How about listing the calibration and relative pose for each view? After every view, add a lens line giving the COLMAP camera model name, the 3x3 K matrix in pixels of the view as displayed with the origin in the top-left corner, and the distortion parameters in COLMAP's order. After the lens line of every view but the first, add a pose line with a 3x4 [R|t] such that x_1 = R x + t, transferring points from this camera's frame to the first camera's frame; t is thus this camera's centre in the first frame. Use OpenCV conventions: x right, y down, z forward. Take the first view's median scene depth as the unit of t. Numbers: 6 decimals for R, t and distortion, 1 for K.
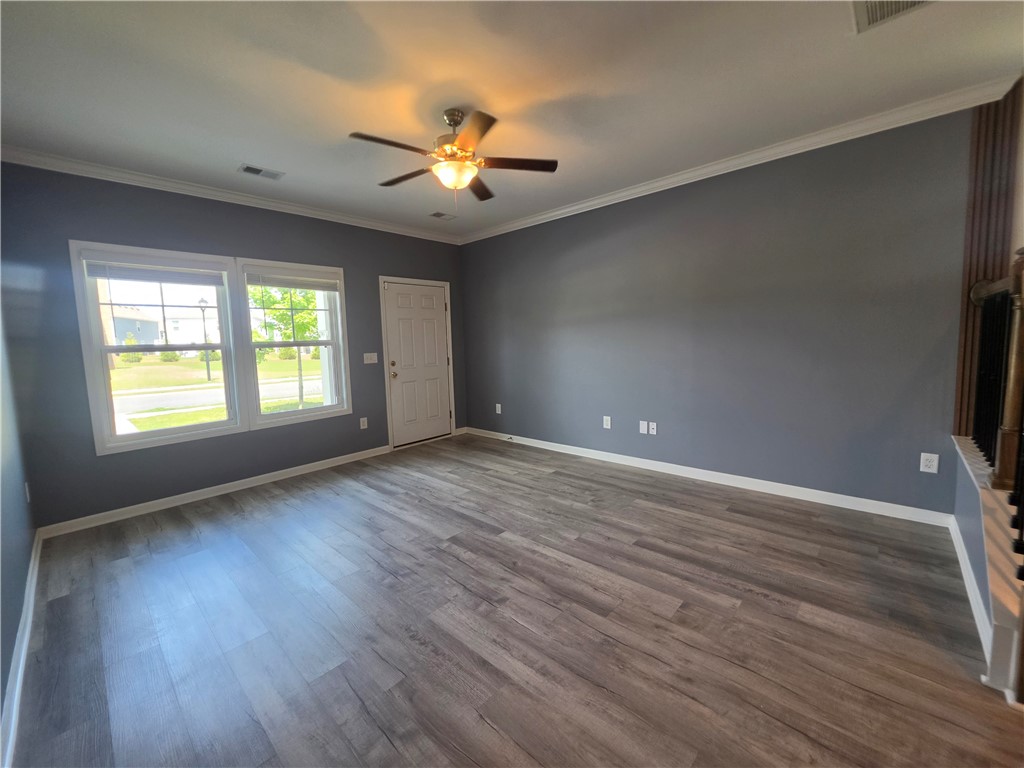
lens RADIAL K [[409.6, 0, 510.8], [0, 409.6, 377.3], [0, 0, 1]] dist [-0.002291, -0.000240]
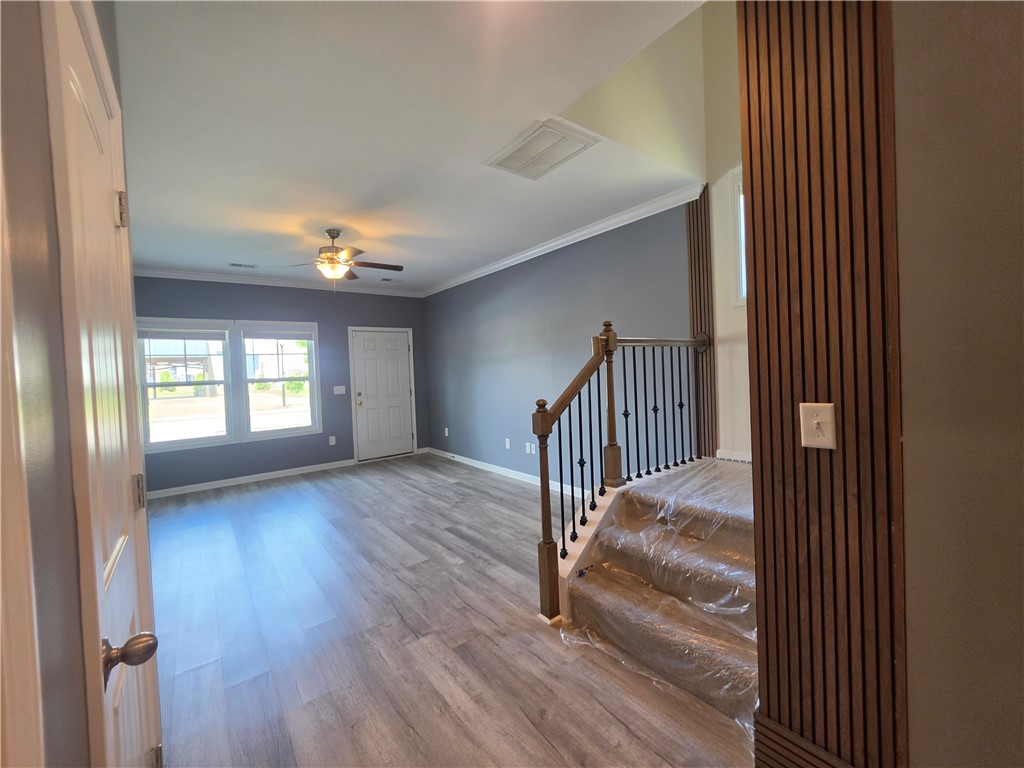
lens RADIAL K [[414.5, 0, 511.7], [0, 414.5, 380.3], [0, 0, 1]] dist [-0.000637, -0.000426]
pose [[0.985469, -0.002557, -0.169834, 0.603432], [-0.007659, 0.998201, -0.059466, -0.006006], [0.169680, 0.059902, 0.983677, -0.283357]]
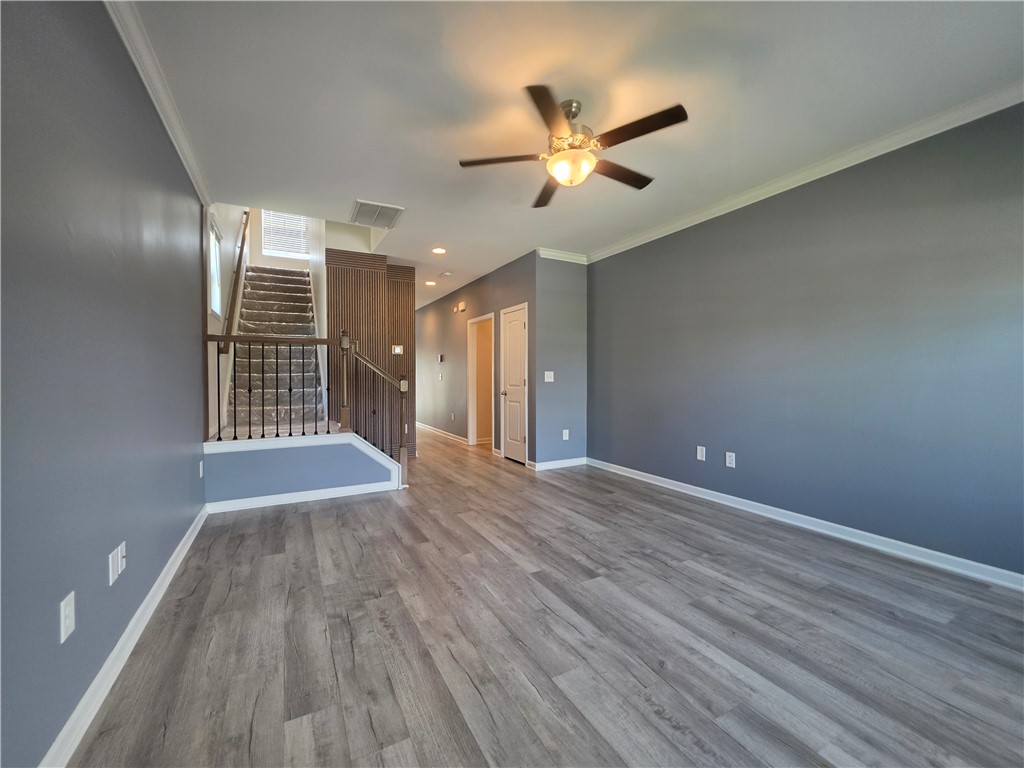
lens RADIAL K [[414.5, 0, 511.7], [0, 414.5, 380.3], [0, 0, 1]] dist [-0.000637, -0.000426]
pose [[-0.944528, 0.031002, 0.326963, -0.234126], [0.063497, 0.993989, 0.089183, -0.090121], [-0.322233, 0.104997, -0.940820, 1.545335]]
